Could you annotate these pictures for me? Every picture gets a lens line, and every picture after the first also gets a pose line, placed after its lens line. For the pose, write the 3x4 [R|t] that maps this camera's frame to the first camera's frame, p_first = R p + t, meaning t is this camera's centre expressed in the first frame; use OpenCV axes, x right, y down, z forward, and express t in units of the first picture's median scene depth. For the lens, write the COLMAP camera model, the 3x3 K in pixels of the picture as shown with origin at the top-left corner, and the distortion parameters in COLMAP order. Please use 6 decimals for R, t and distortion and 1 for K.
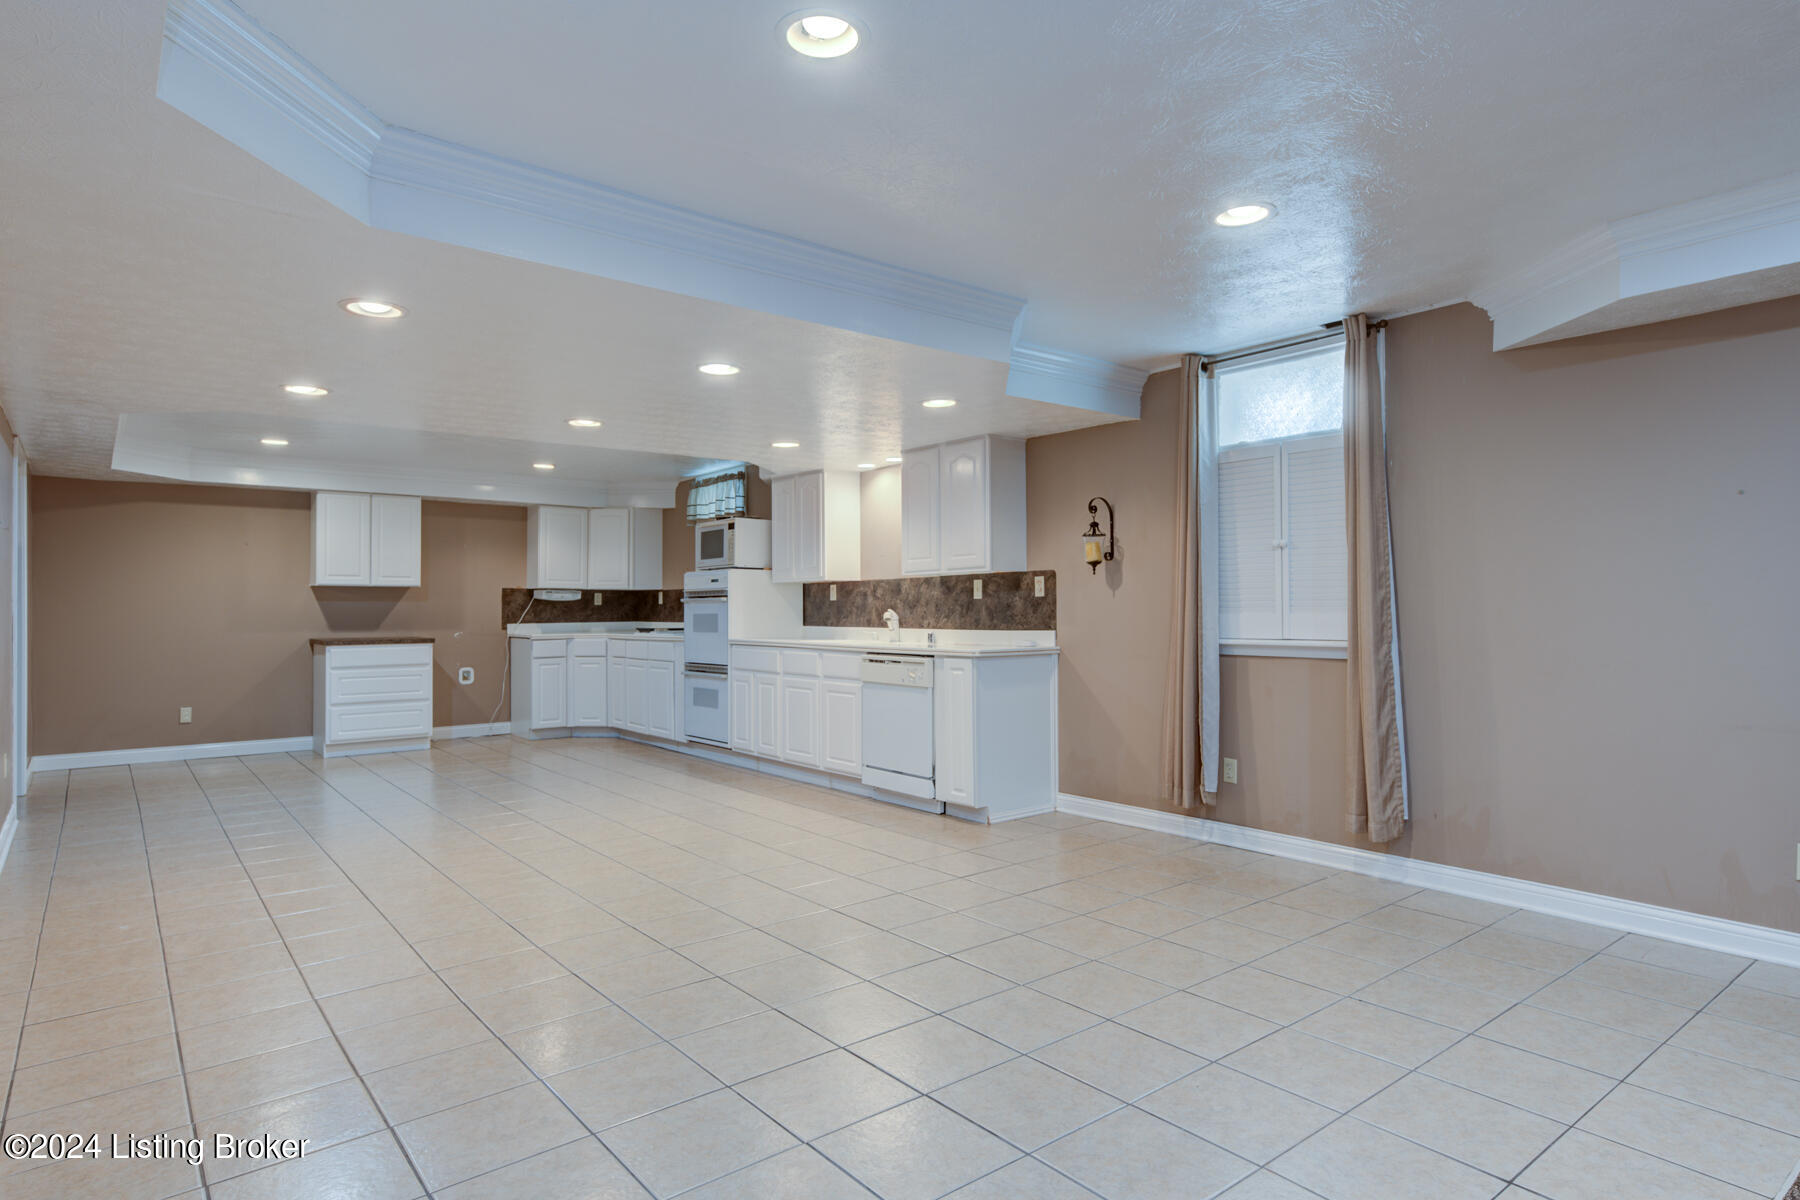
lens RADIAL K [[975.9, 0, 910.3], [0, 975.9, 601.9], [0, 0, 1]] dist [0.003609, 0.000097]
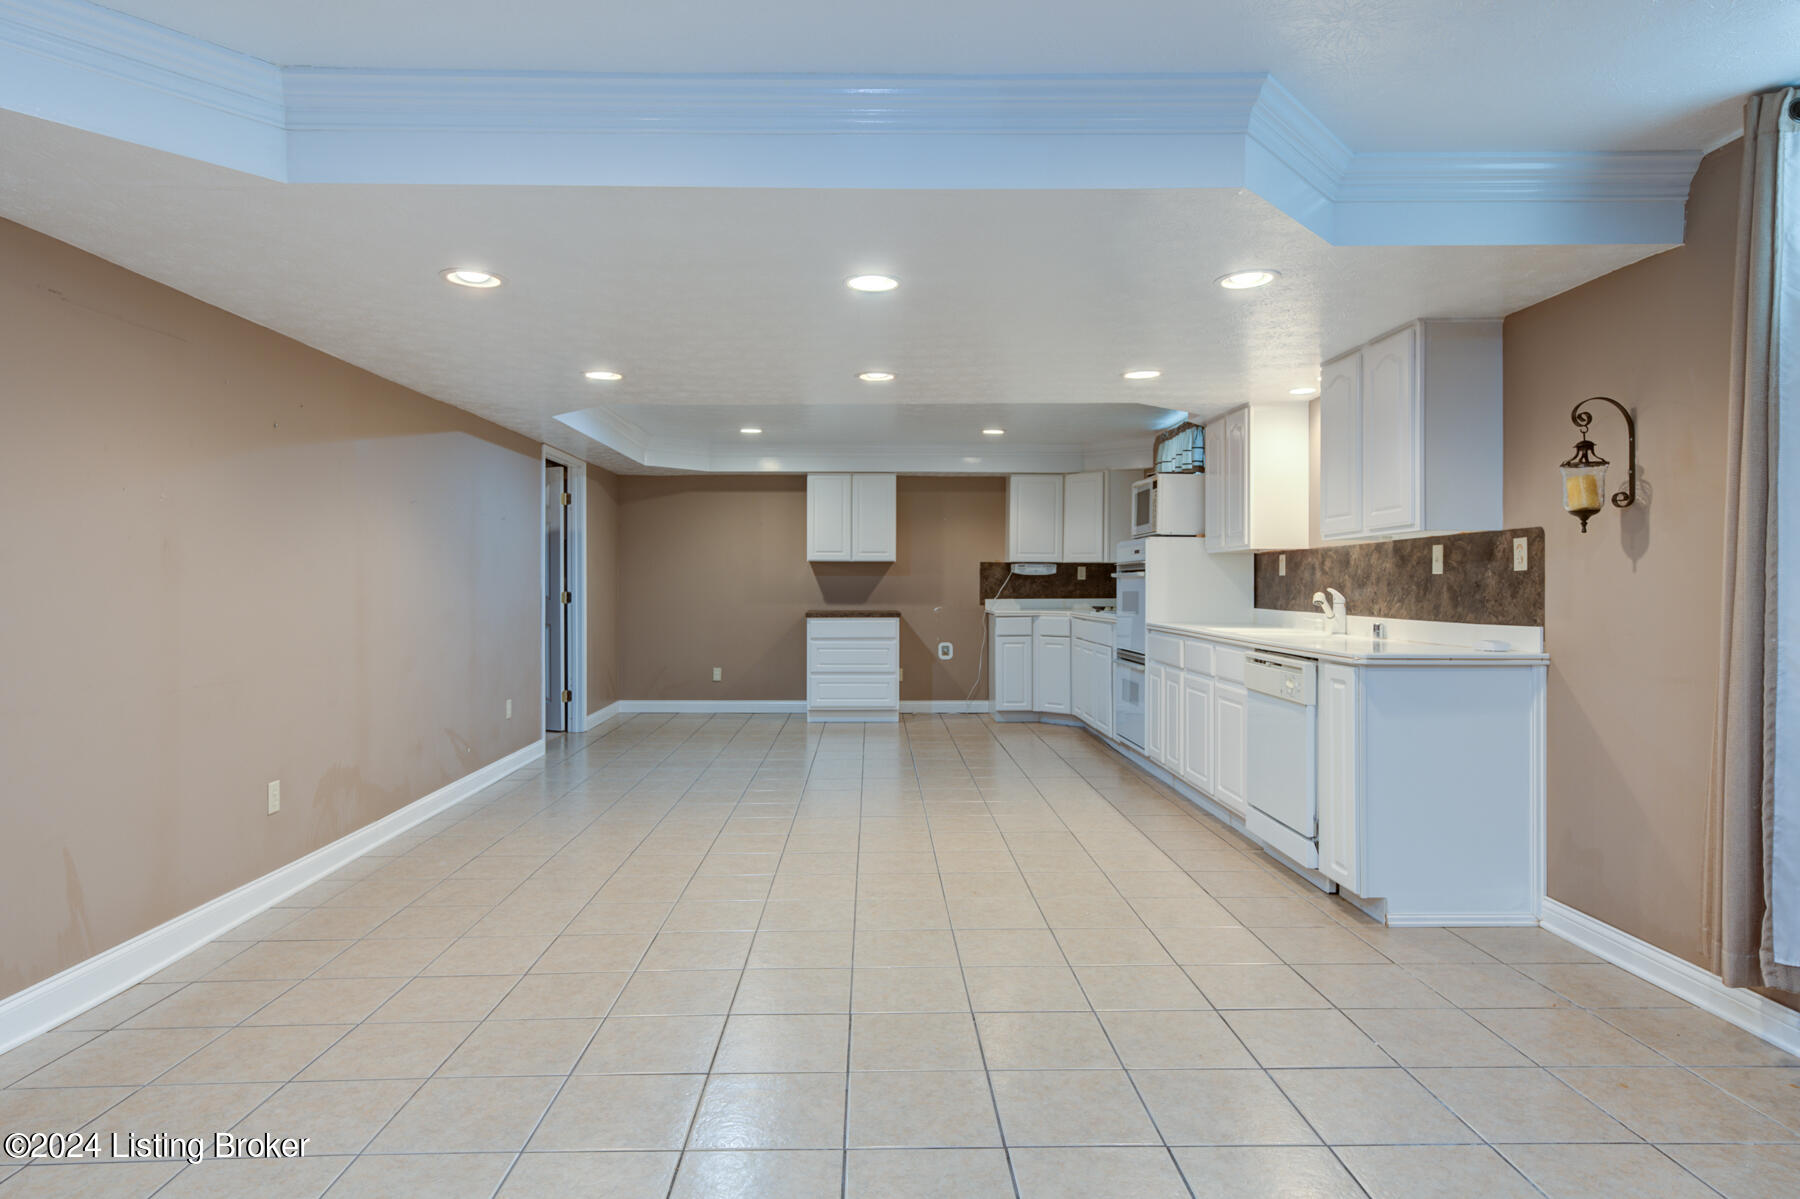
lens RADIAL K [[1011.1, 0, 892.4], [0, 1011.1, 581.2], [0, 0, 1]] dist [0.003412, 0.001472]
pose [[0.784173, 0.003987, -0.620529, 0.196068], [0.000311, 0.999977, 0.006818, -0.003000], [0.620542, -0.005539, 0.784153, 0.229789]]
